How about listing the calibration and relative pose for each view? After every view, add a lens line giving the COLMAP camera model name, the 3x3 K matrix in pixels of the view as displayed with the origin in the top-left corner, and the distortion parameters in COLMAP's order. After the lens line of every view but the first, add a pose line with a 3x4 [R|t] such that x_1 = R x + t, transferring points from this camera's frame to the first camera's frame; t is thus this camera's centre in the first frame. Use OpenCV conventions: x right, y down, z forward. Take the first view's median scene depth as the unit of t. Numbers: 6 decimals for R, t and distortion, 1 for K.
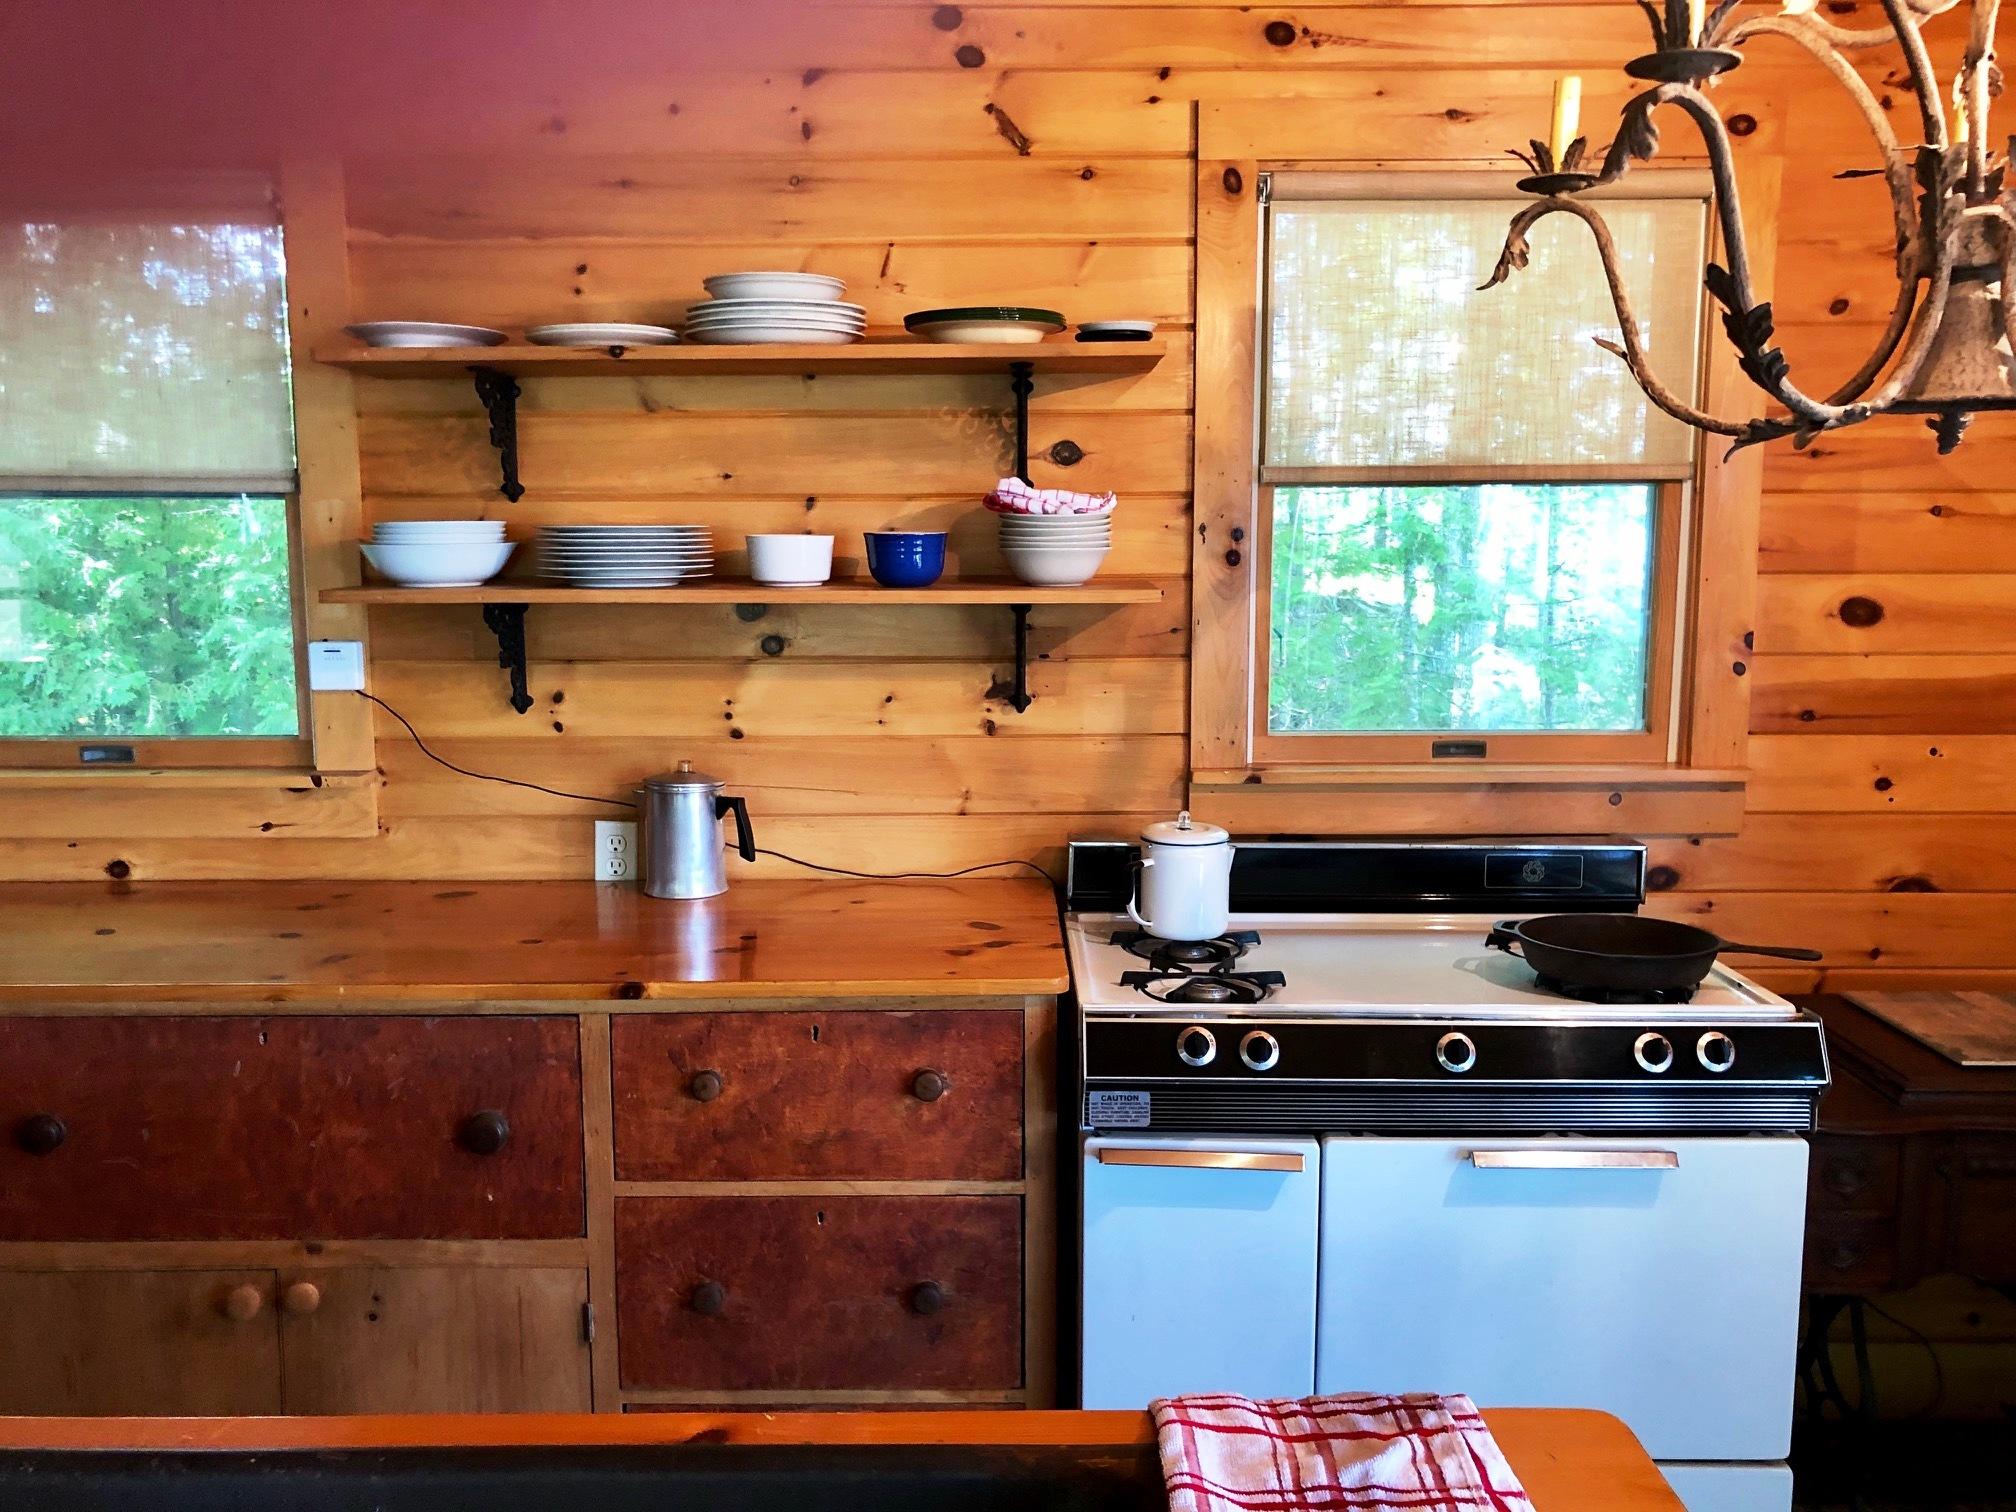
lens RADIAL K [[1654.0, 0, 971.1], [0, 1654.0, 757.4], [0, 0, 1]] dist [0.012868, 0.014004]
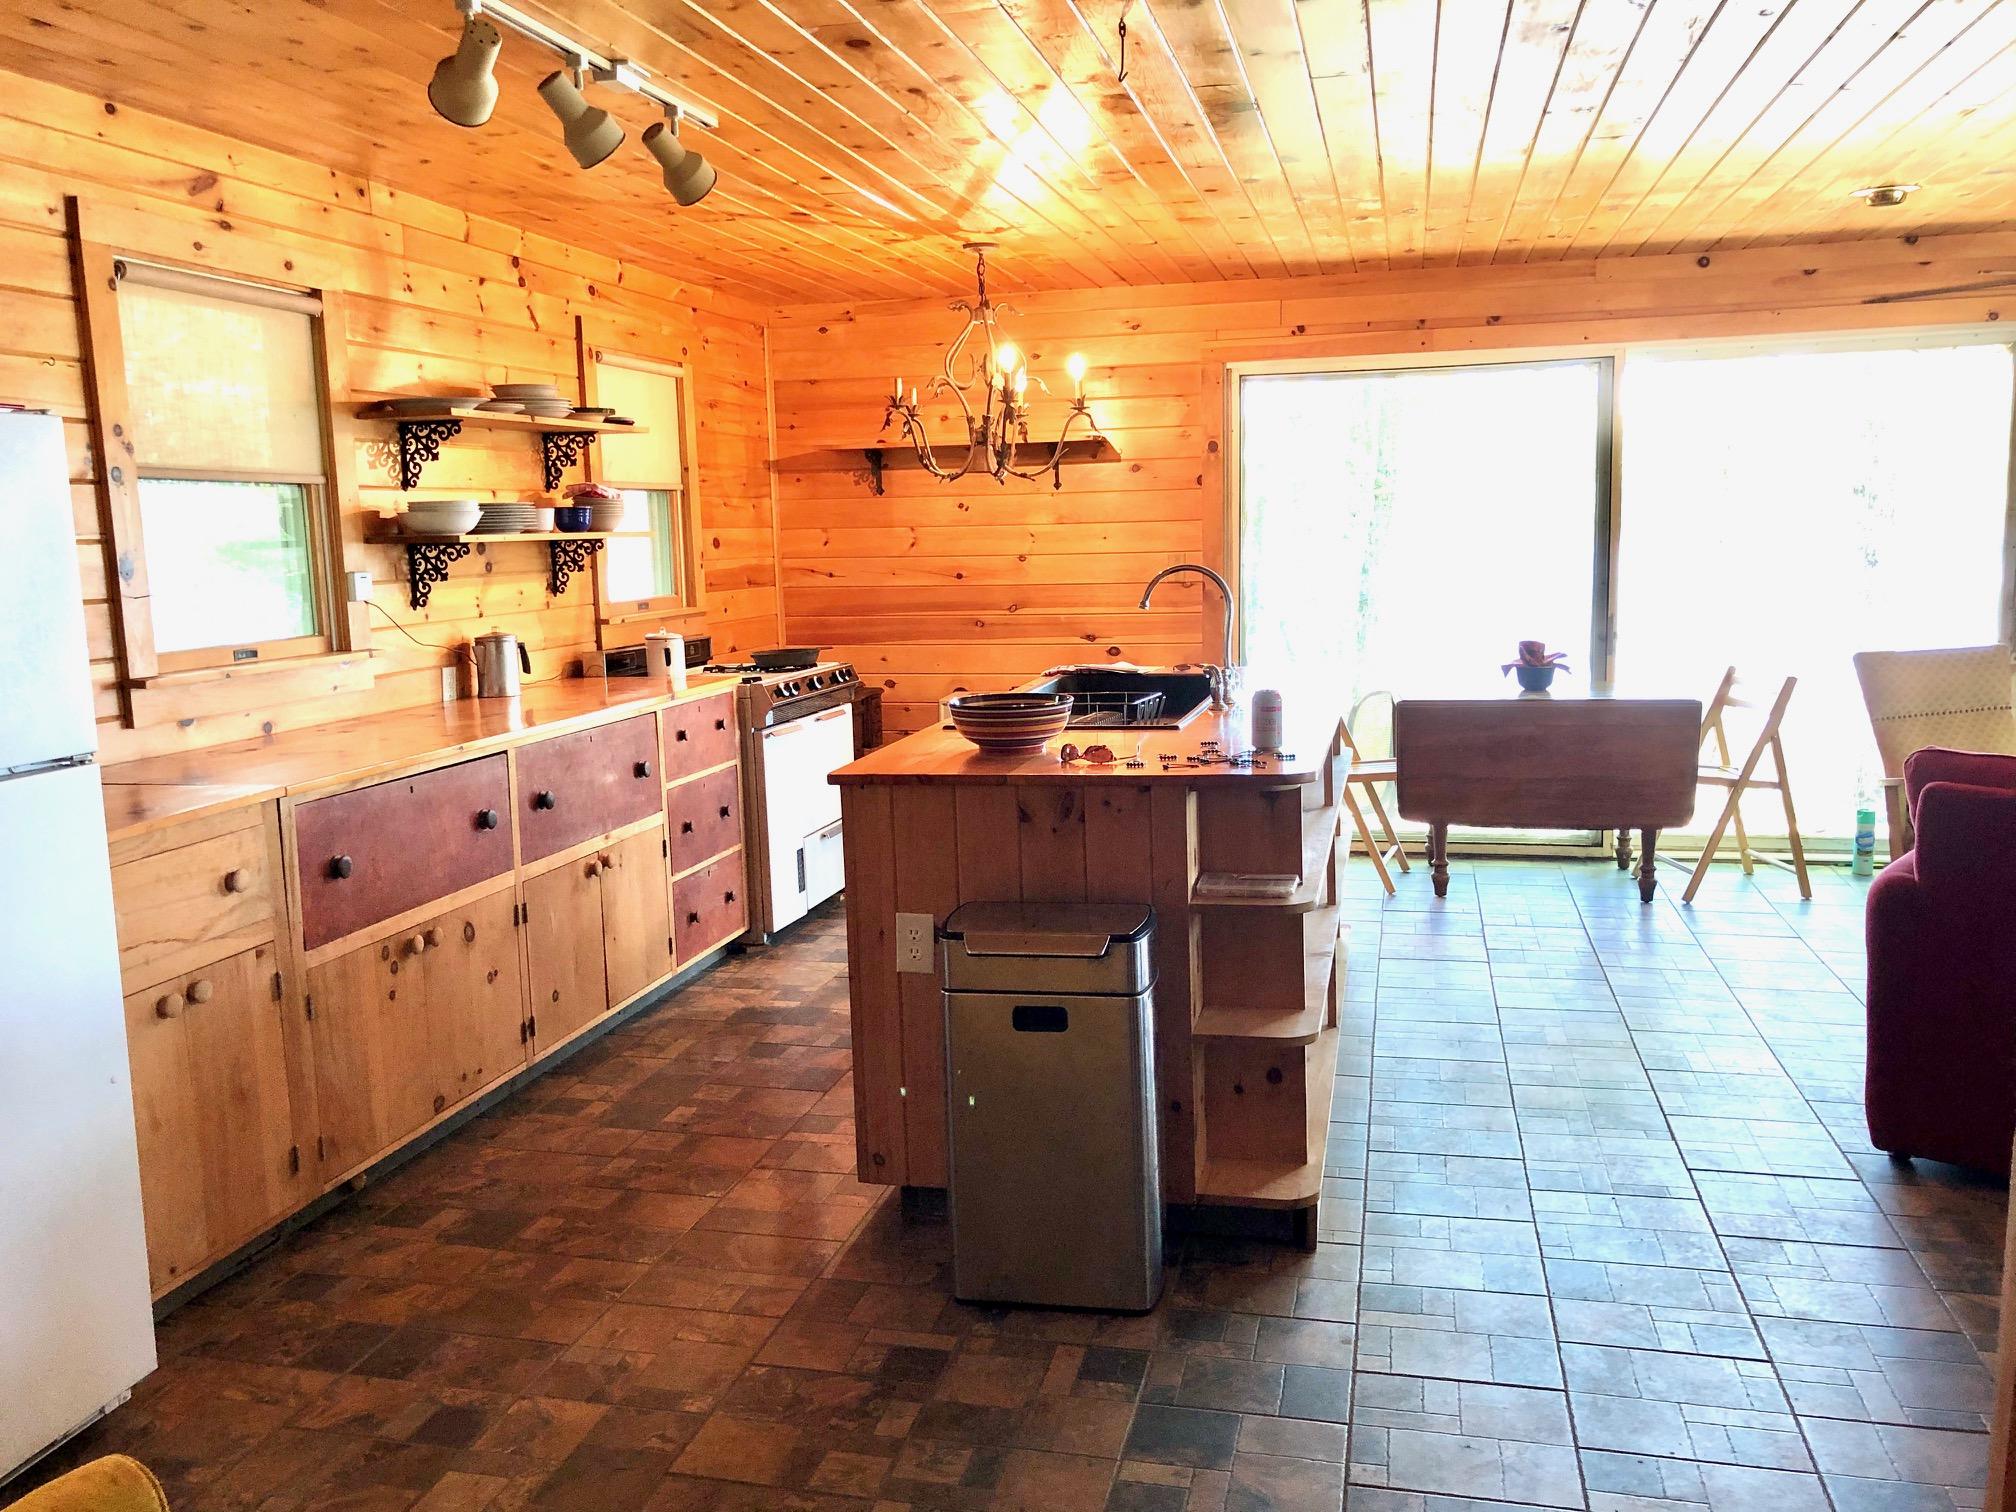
lens RADIAL K [[1675.9, 0, 1008.0], [0, 1675.9, 756.0], [0, 0, 1]] dist [0.011648, -0.001711]
pose [[0.225984, -0.137422, 0.964389, -1.937766], [0.157942, 0.982069, 0.102931, 0.043366], [-0.961242, 0.129057, 0.243637, -0.028855]]
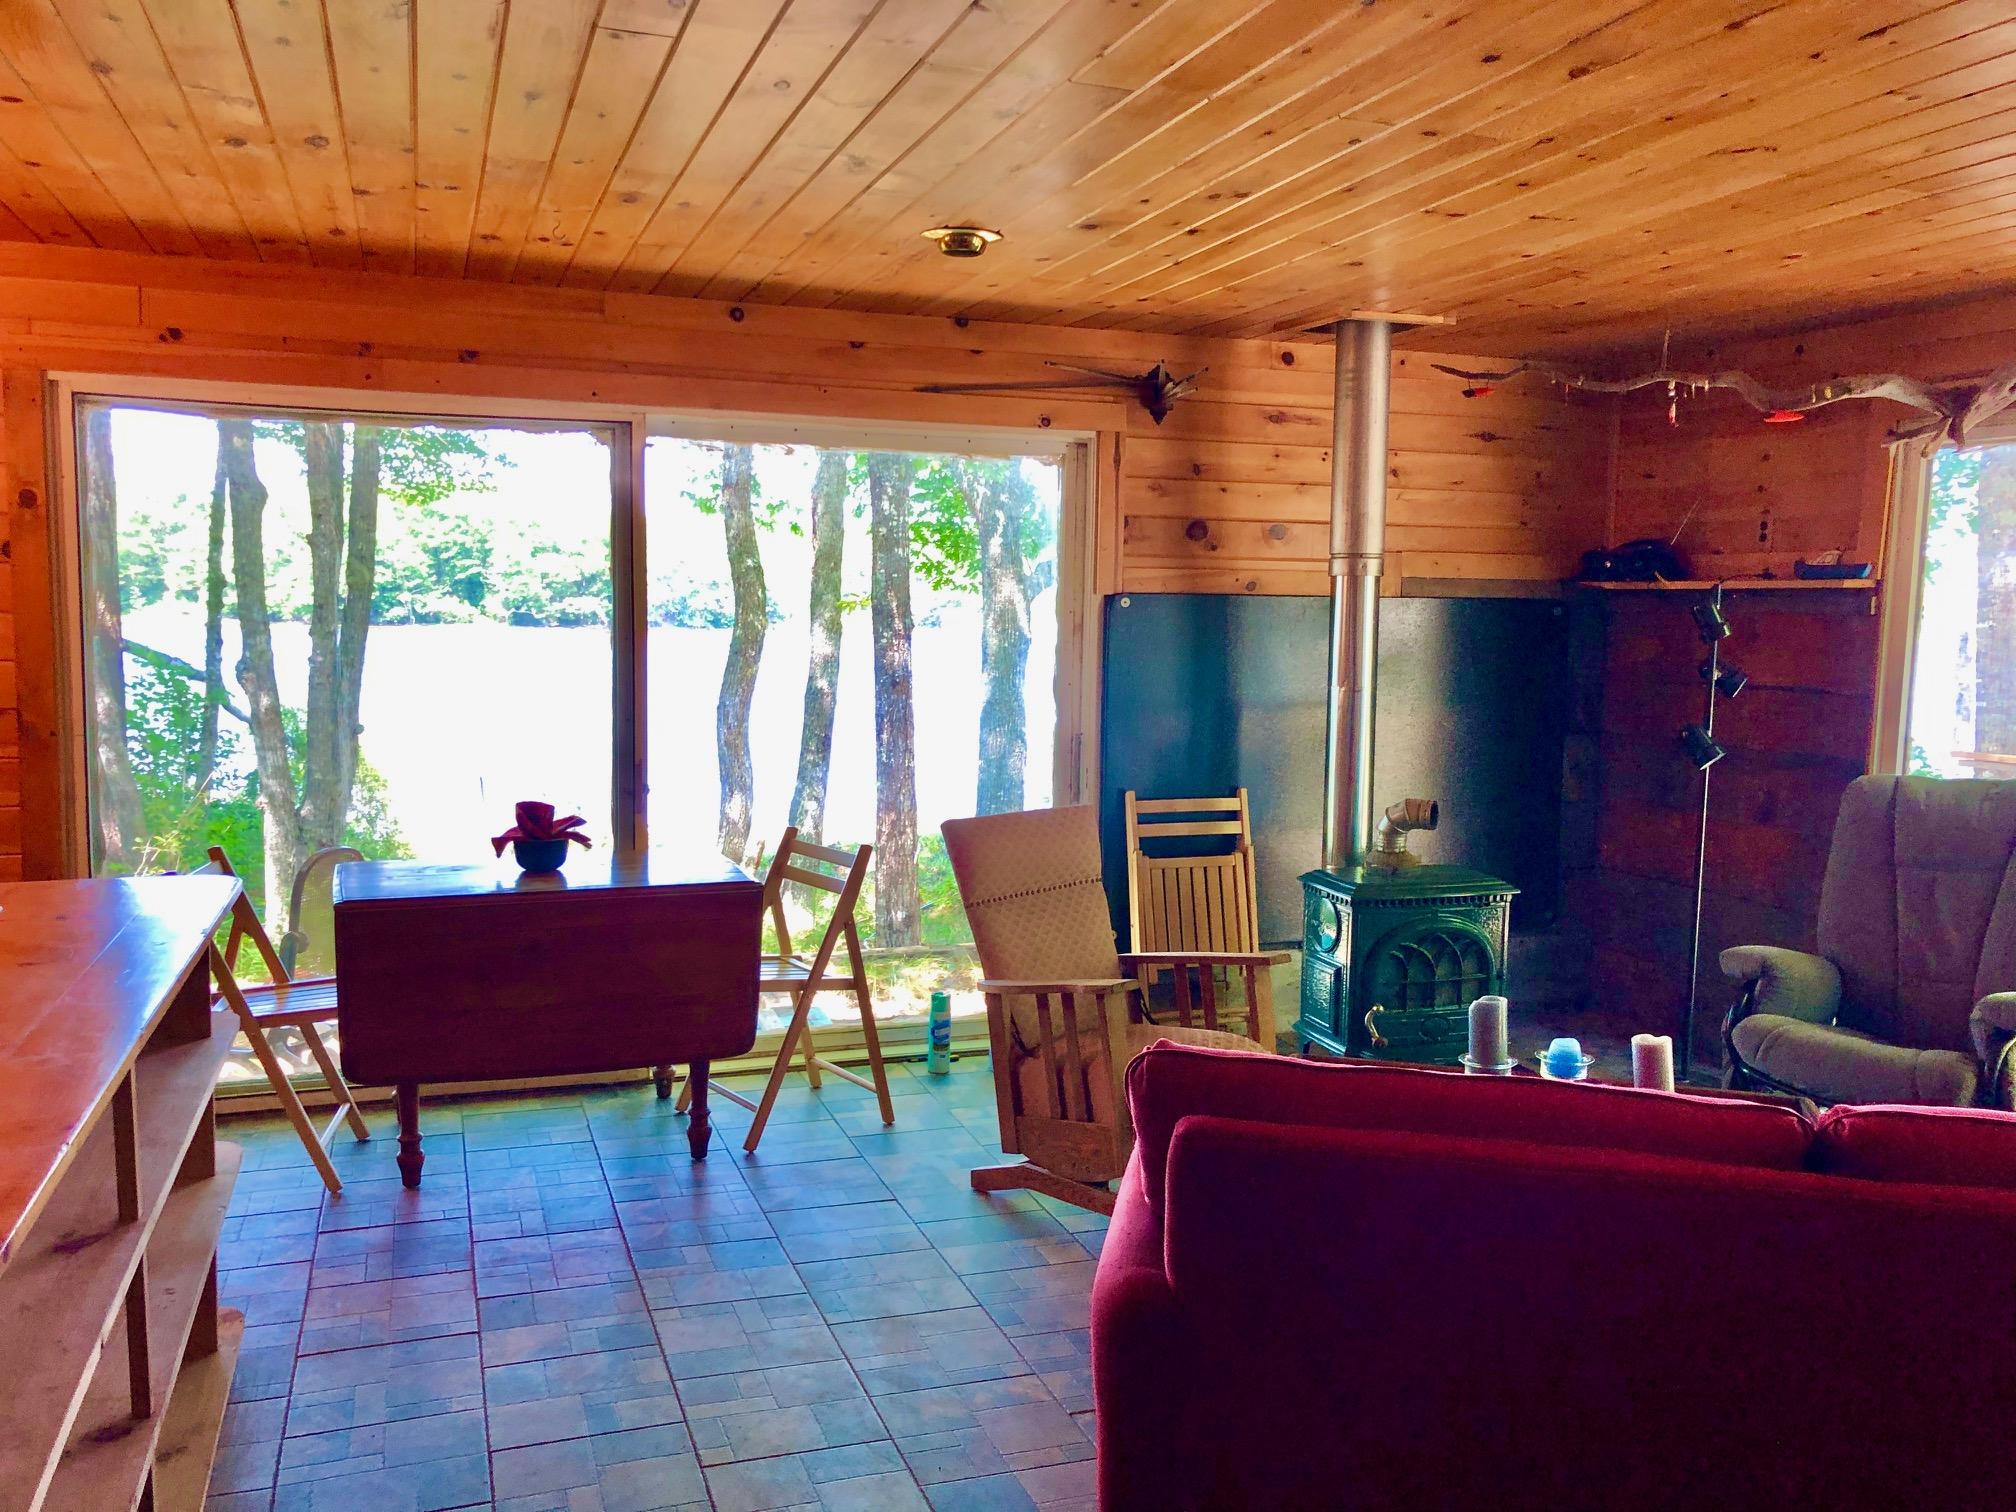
lens RADIAL K [[1623.6, 0, 1015.2], [0, 1623.6, 792.3], [0, 0, 1]] dist [0.002991, -0.002410]
pose [[-0.347087, -0.109144, 0.931460, -1.153794], [0.109126, 0.981758, 0.155700, 0.031589], [-0.931463, 0.155688, -0.328845, -0.098695]]
